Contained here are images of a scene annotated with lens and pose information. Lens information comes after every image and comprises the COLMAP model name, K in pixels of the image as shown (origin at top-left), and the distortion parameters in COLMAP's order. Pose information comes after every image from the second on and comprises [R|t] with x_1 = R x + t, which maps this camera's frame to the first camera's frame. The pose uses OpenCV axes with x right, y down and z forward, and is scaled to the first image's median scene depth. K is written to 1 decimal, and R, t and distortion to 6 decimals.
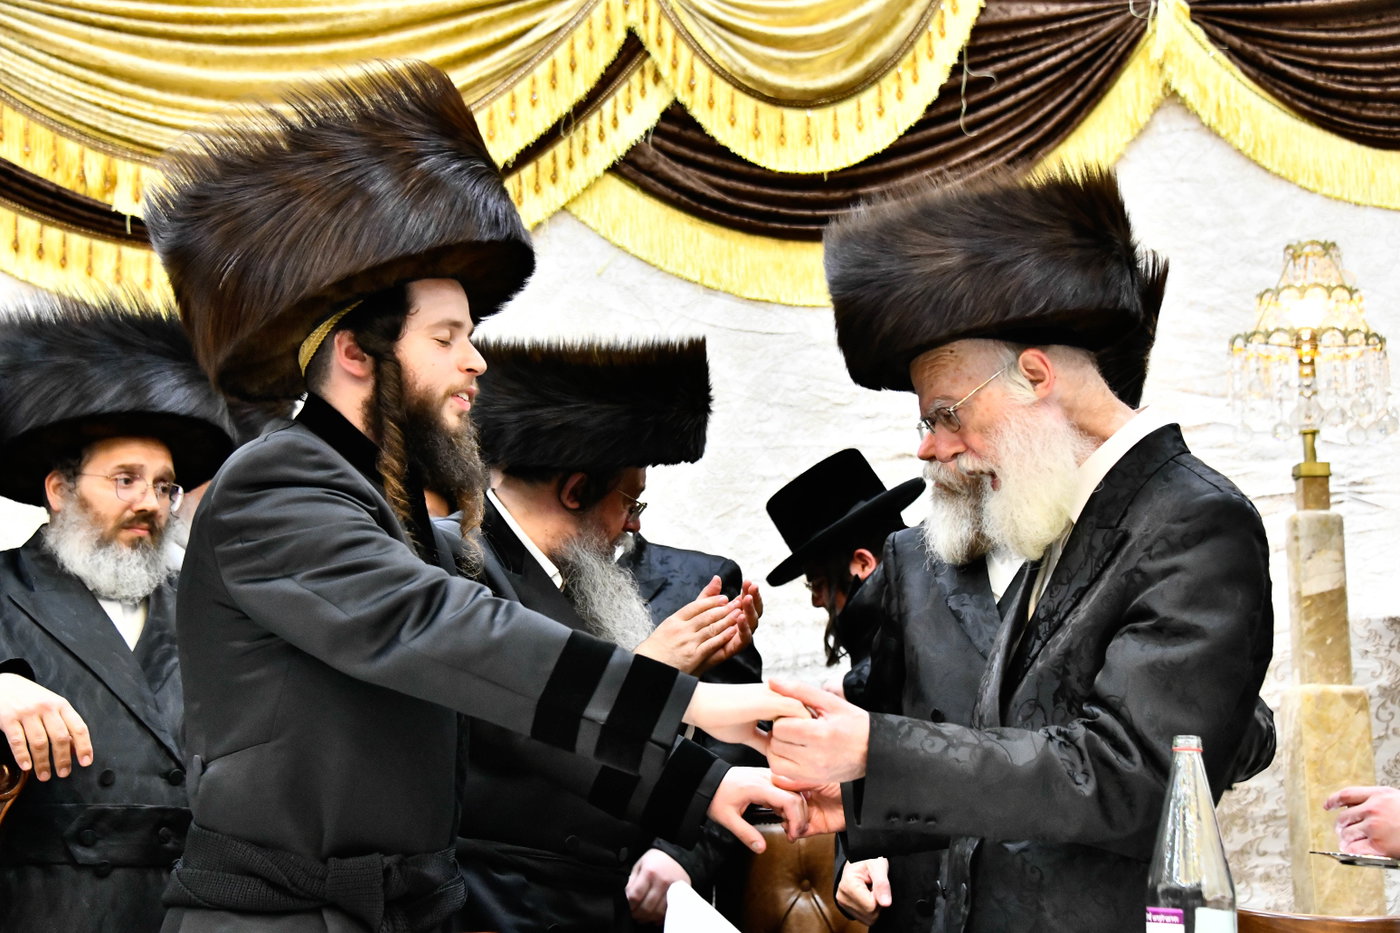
lens RADIAL K [[2374.1, 0, 700.0], [0, 2374.1, 466.5], [0, 0, 1]] dist [0.365641, 0.229626]
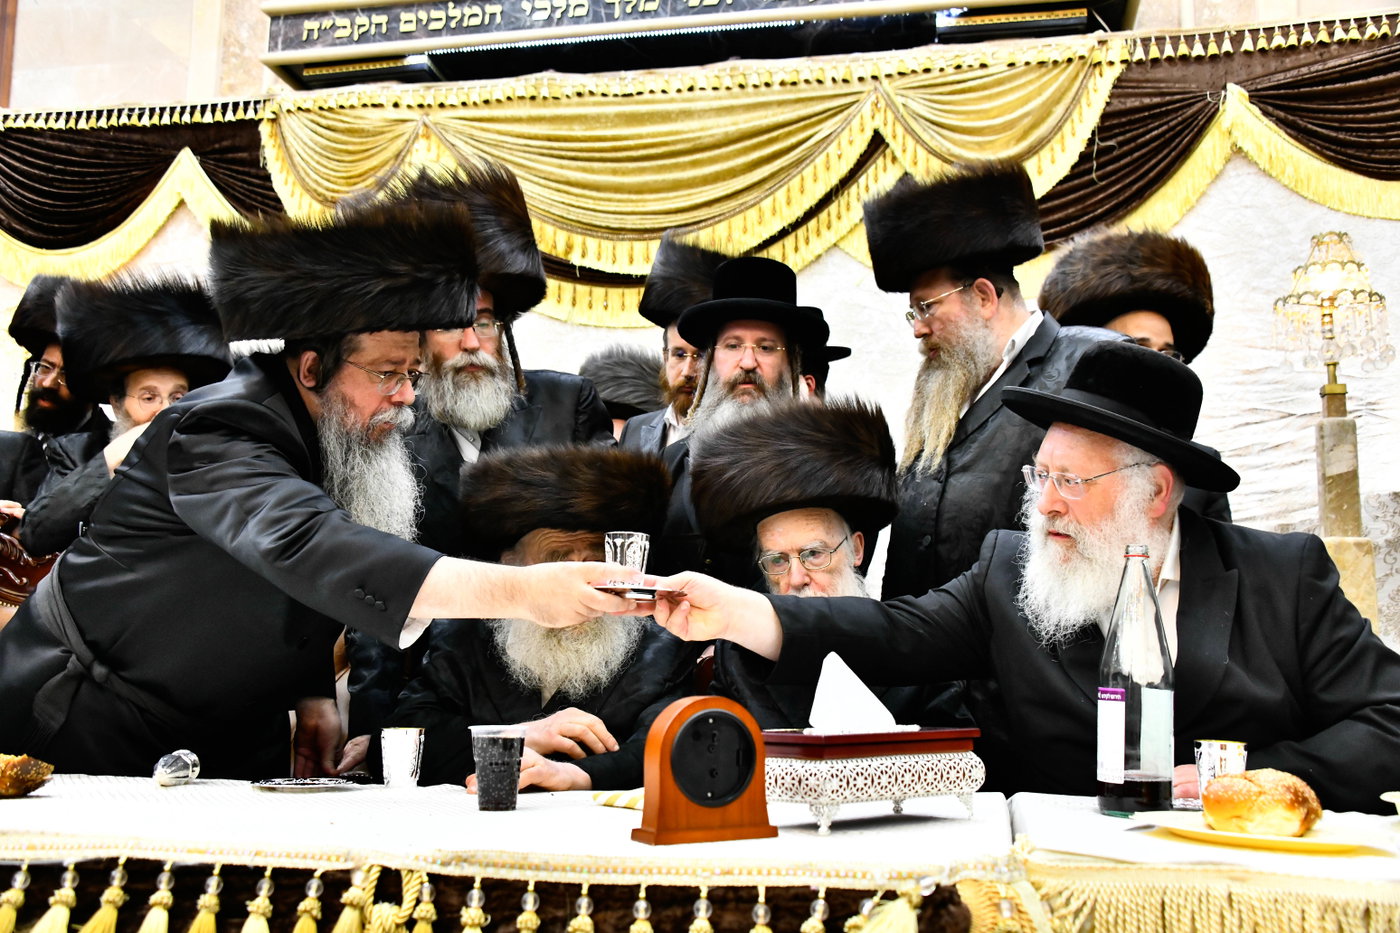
lens RADIAL K [[1300.2, 0, 700.0], [0, 1300.2, 466.5], [0, 0, 1]] dist [-0.076424, 0.150510]
pose [[0.969873, -0.015988, -0.243087, 0.062341], [0.019798, 0.999716, 0.013238, 0.025522], [0.242806, -0.017652, 0.969914, 0.143392]]
